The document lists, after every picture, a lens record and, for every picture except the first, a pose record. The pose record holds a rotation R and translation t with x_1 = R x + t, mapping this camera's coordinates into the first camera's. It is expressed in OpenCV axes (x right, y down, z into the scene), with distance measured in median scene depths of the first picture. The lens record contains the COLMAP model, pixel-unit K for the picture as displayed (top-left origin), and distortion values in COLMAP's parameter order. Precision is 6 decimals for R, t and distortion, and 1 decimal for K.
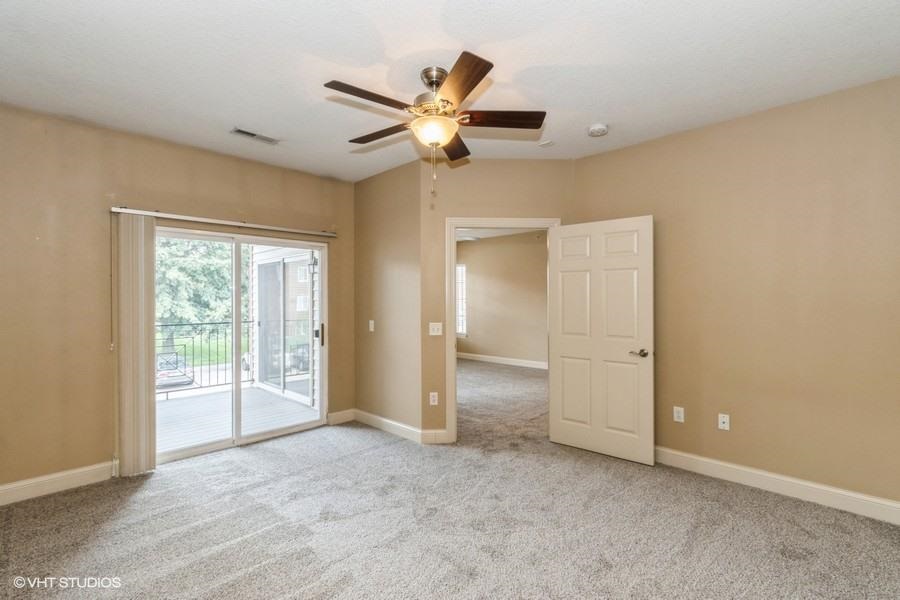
lens RADIAL K [[411.0, 0, 450.0], [0, 411.0, 300.0], [0, 0, 1]] dist [0.004012, 0.000200]
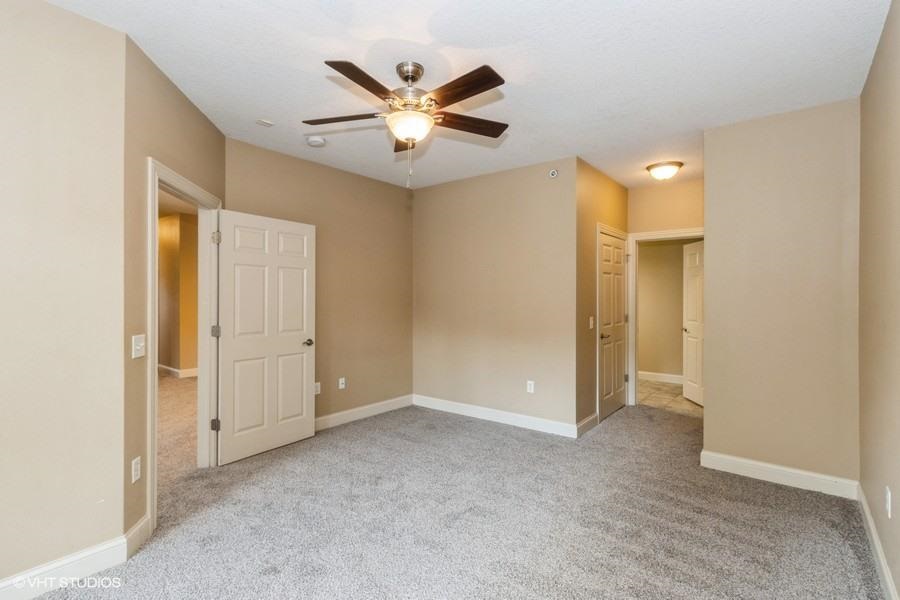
lens RADIAL K [[423.5, 0, 446.9], [0, 423.5, 289.0], [0, 0, 1]] dist [0.002112, 0.000038]
pose [[-0.083830, 0.018850, 0.996302, -0.673430], [-0.000870, 0.999819, -0.018989, -0.000736], [-0.996480, -0.002459, -0.083799, 0.624044]]
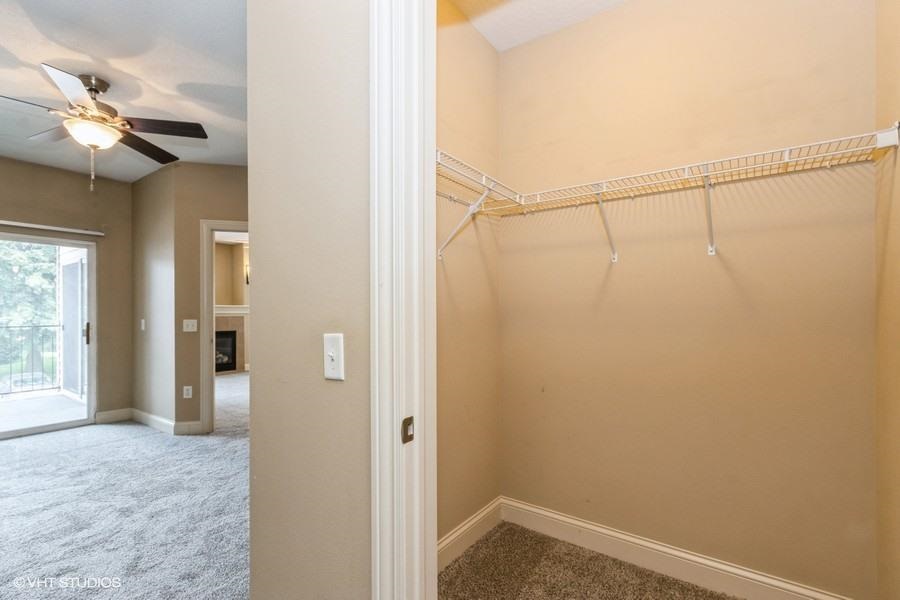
lens RADIAL K [[414.4, 0, 445.2], [0, 414.4, 314.3], [0, 0, 1]] dist [0.001362, 0.000362]
pose [[0.988734, 0.003101, 0.149652, 0.450707], [-0.003129, 0.999995, -0.000046, 0.039676], [-0.149651, -0.000423, 0.988739, -0.142794]]
